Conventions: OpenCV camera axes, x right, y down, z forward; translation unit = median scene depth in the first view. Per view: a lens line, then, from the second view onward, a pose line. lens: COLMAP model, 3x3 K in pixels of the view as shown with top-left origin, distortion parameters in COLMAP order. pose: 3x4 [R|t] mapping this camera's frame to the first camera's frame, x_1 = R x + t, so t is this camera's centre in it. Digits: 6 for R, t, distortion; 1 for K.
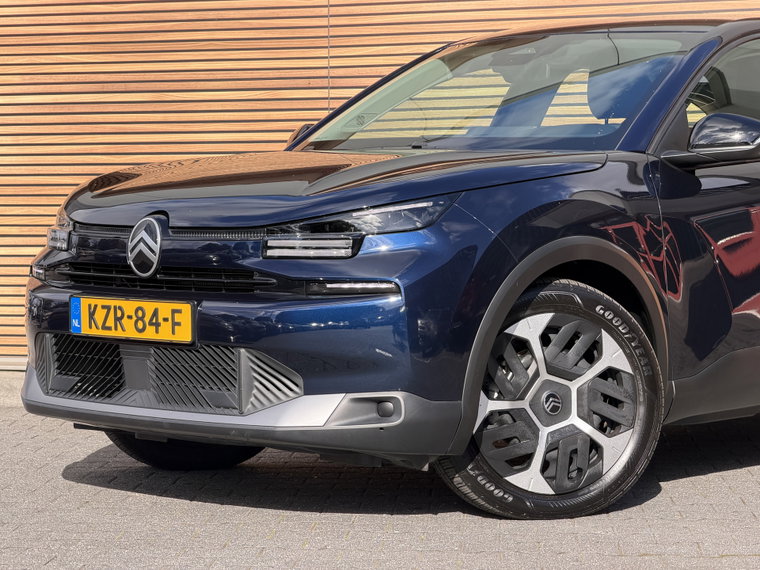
lens RADIAL K [[2231.5, 0, 377.9], [0, 2231.5, 287.9], [0, 0, 1]] dist [0.153656, 0.000000]
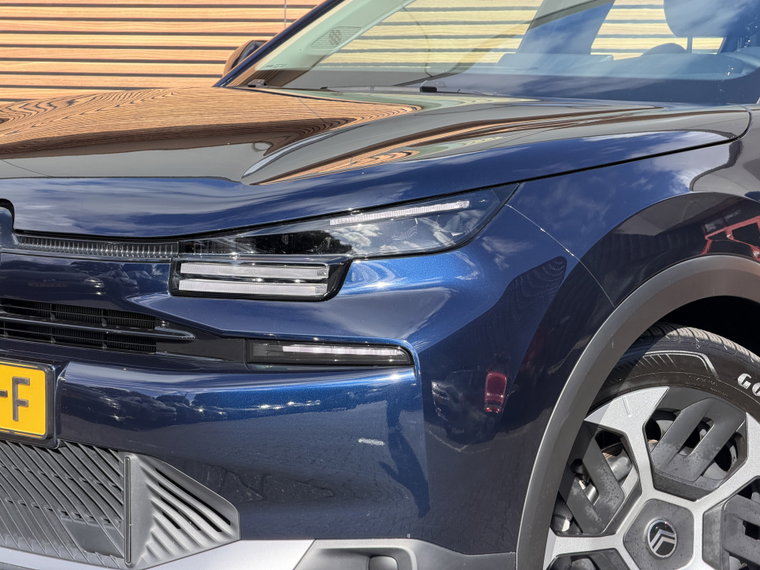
lens RADIAL K [[2231.5, 0, 384.0], [0, 2231.5, 283.2], [0, 0, 1]] dist [0.153656, 0.000000]
pose [[0.999556, 0.015096, 0.025691, -0.011655], [-0.016384, 0.998580, 0.050698, -0.045040], [-0.024889, -0.051096, 0.998384, 0.417316]]
